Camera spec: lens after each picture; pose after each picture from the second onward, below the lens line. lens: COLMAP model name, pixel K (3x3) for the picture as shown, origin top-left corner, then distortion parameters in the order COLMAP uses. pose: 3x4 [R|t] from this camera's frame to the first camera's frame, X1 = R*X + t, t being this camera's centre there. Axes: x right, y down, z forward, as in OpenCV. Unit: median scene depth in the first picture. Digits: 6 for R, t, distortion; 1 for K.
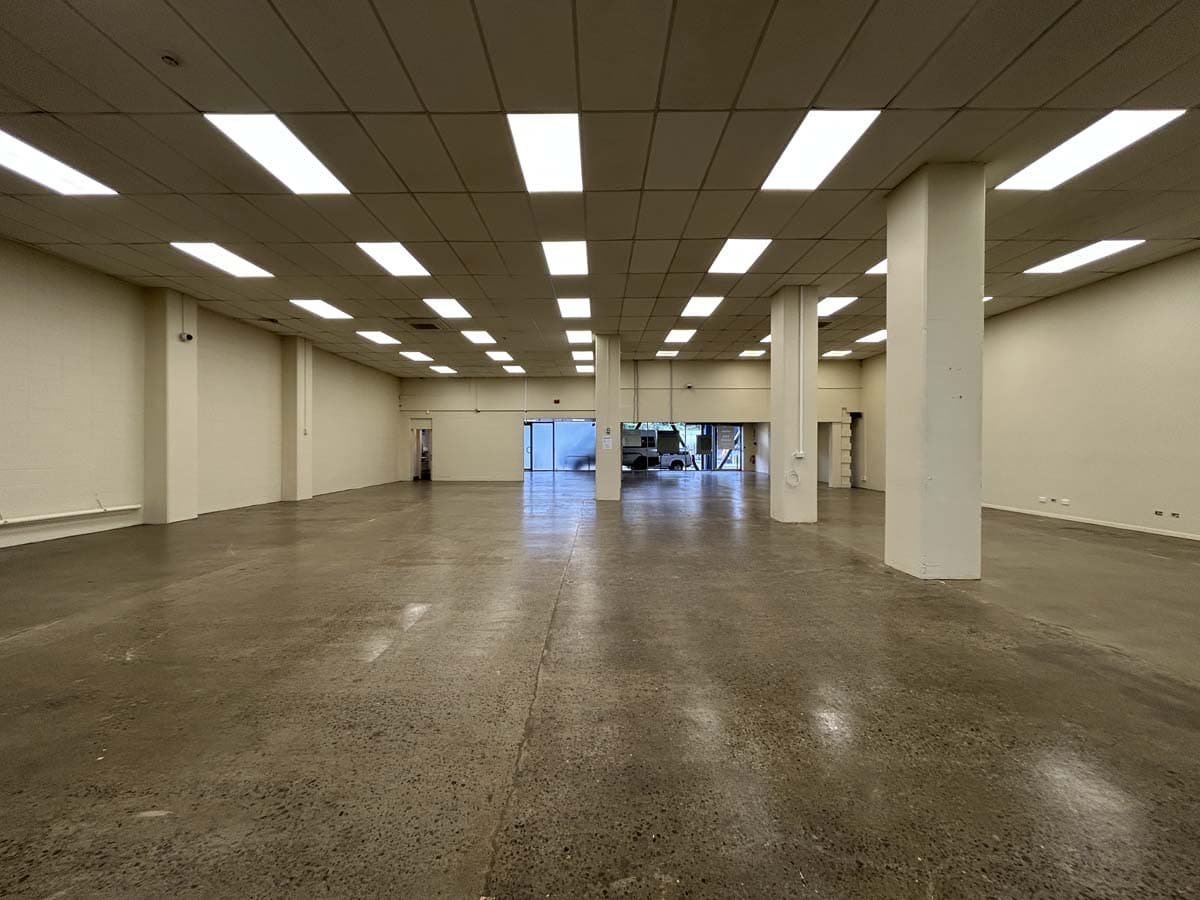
lens RADIAL K [[483.7, 0, 600.0], [0, 483.7, 450.0], [0, 0, 1]] dist [0.000196, 0.000059]
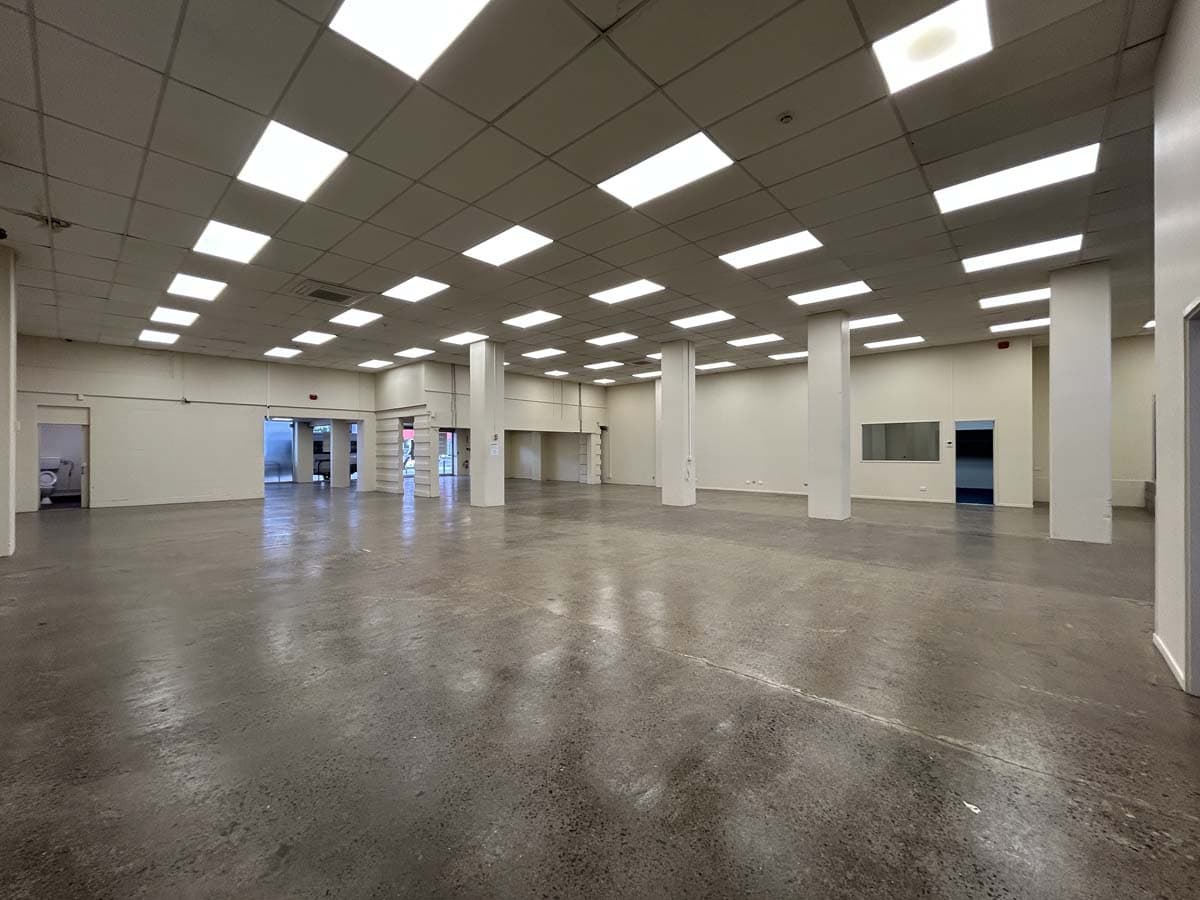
lens RADIAL K [[483.7, 0, 600.0], [0, 483.7, 450.0], [0, 0, 1]] dist [0.000196, 0.000059]
pose [[0.677941, 0.000947, 0.735115, -0.438783], [0.006643, 0.999950, -0.007415, -0.002790], [-0.735086, 0.009910, 0.677902, 0.119508]]
